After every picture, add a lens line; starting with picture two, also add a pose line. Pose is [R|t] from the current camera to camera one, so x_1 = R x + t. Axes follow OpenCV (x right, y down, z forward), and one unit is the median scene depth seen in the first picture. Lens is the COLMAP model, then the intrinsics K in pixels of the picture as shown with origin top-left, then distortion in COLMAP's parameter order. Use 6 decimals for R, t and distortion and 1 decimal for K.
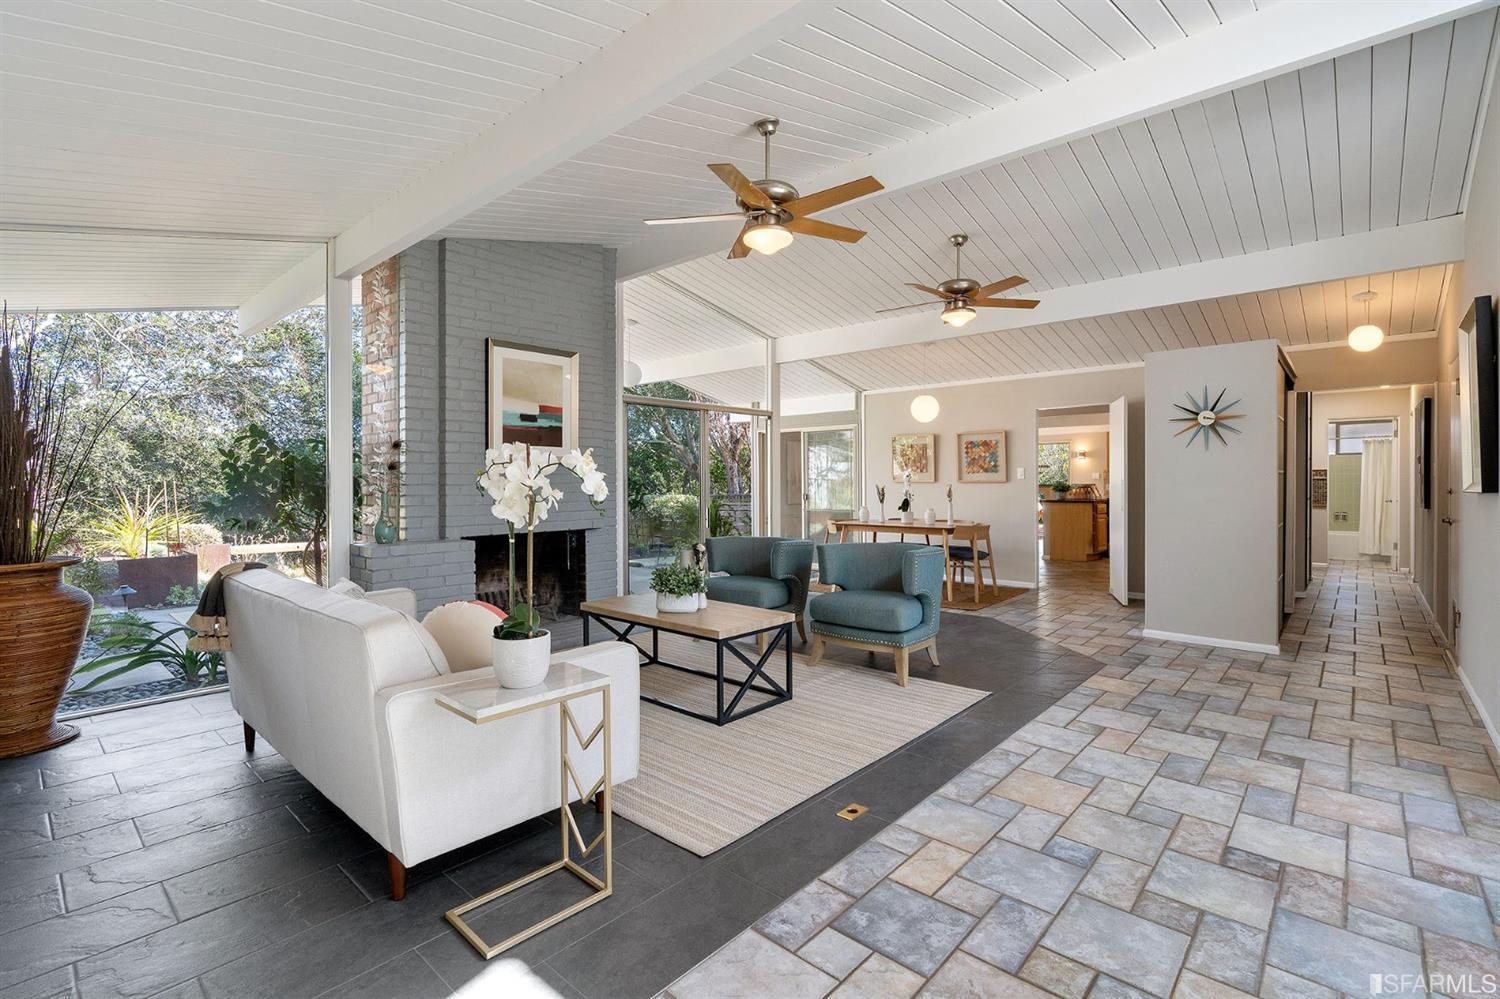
lens RADIAL K [[678.4, 0, 758.1], [0, 678.4, 484.6], [0, 0, 1]] dist [-0.002965, 0.000205]
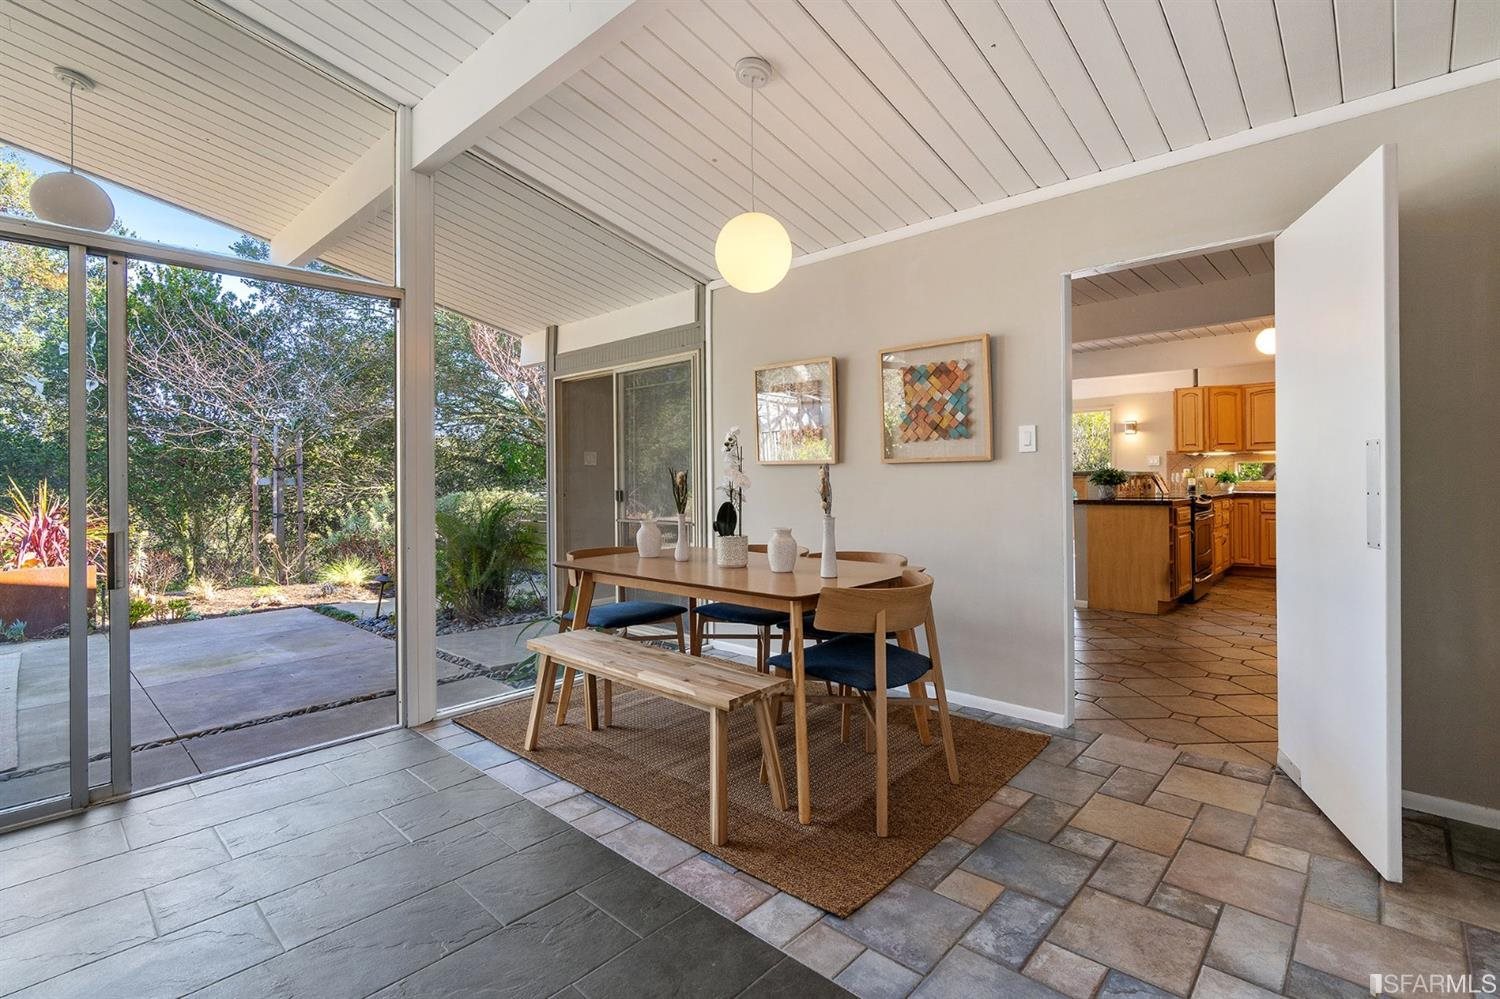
lens RADIAL K [[688.3, 0, 753.4], [0, 688.3, 473.6], [0, 0, 1]] dist [-0.001937, 0.000305]
pose [[0.999677, -0.004245, -0.025055, 0.528909], [0.004013, 0.999949, -0.009279, 0.016386], [0.025093, 0.009176, 0.999643, 1.324591]]
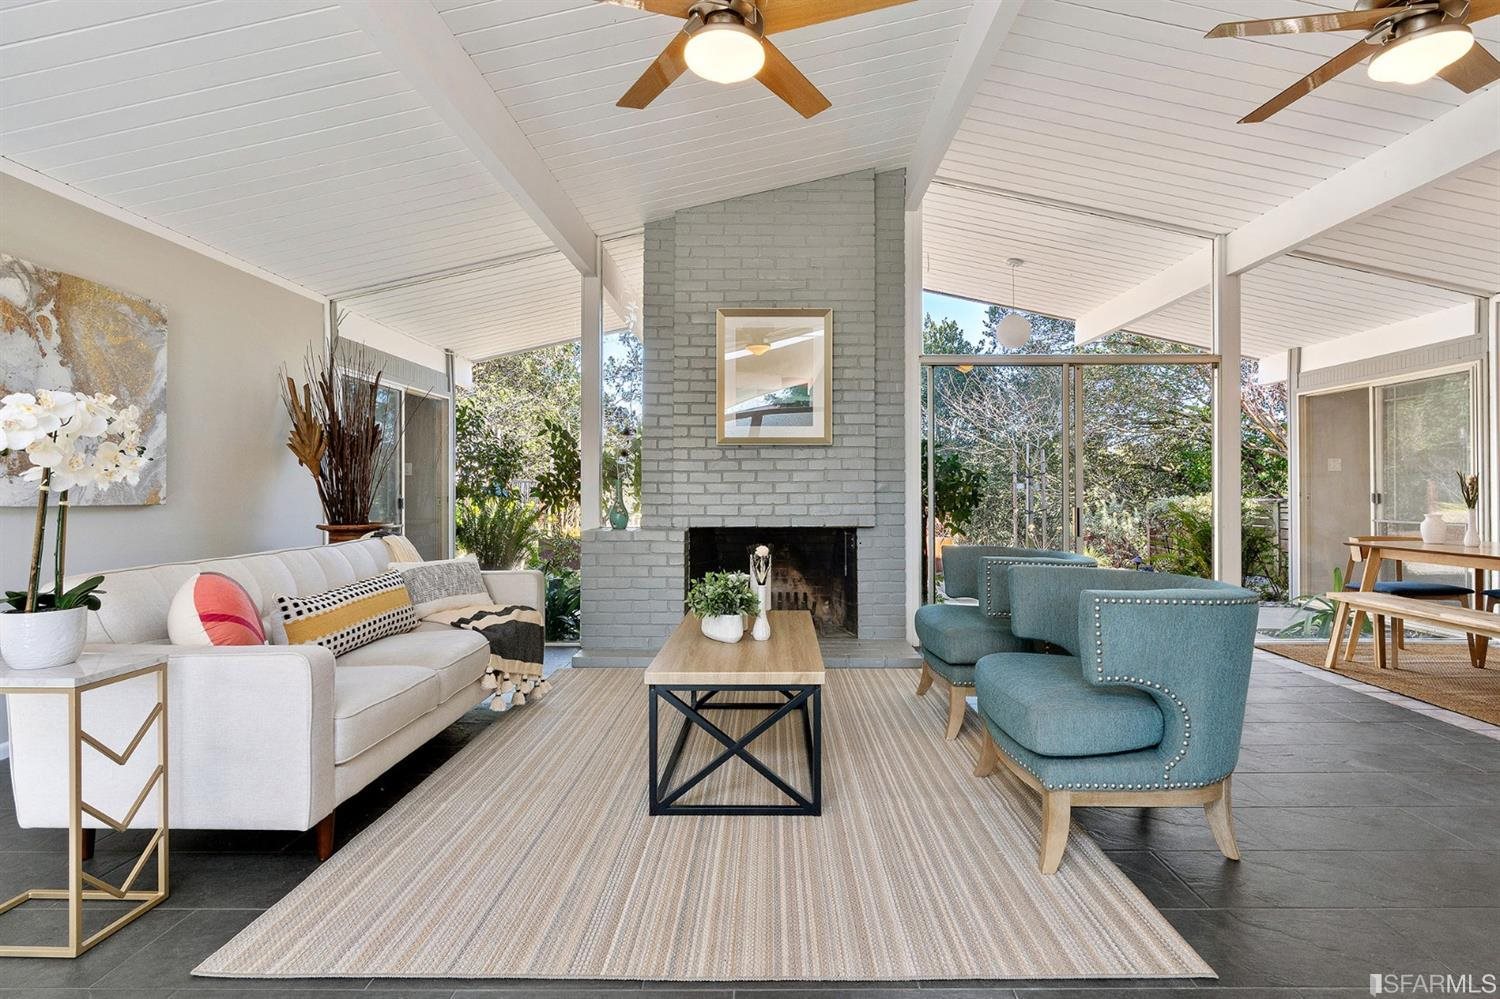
lens RADIAL K [[723.6, 0, 780.2], [0, 723.6, 485.7], [0, 0, 1]] dist [-0.002628, 0.000297]
pose [[0.664486, 0.000325, -0.747300, 0.542285], [-0.005011, 0.999979, -0.004020, 0.033655], [0.747284, 0.006416, 0.664474, 0.600322]]
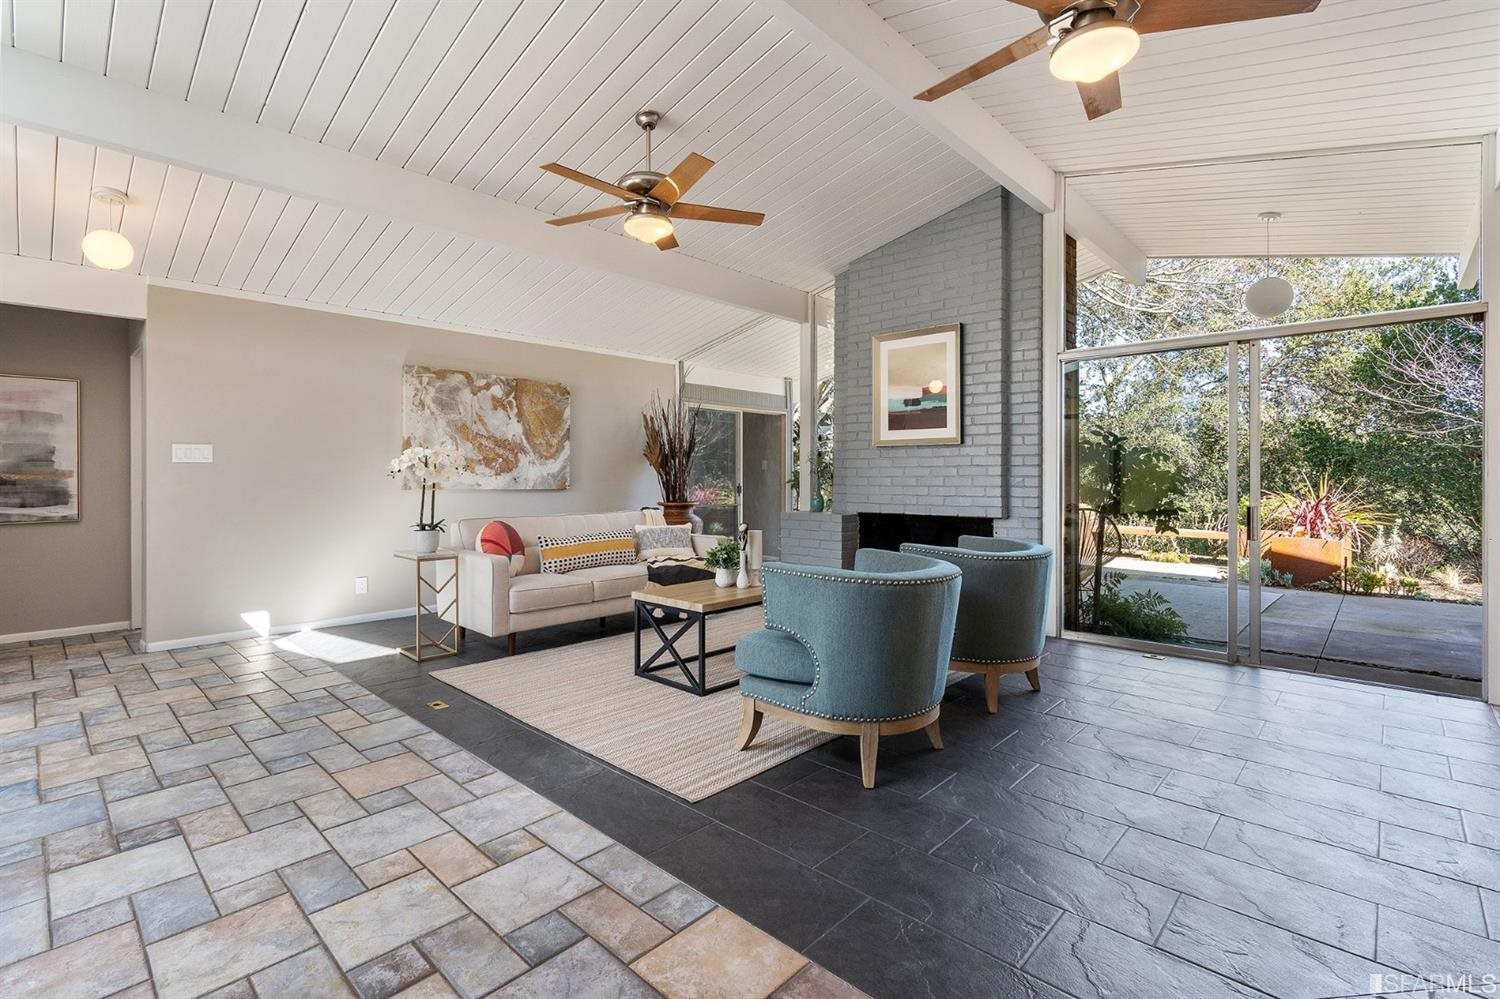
lens RADIAL K [[688.3, 0, 753.4], [0, 688.3, 473.6], [0, 0, 1]] dist [-0.001937, 0.000305]
pose [[-0.024054, 0.003235, -0.999705, 1.061837], [-0.004989, 0.999982, 0.003356, 0.010712], [0.999698, 0.005068, -0.024038, 1.182040]]
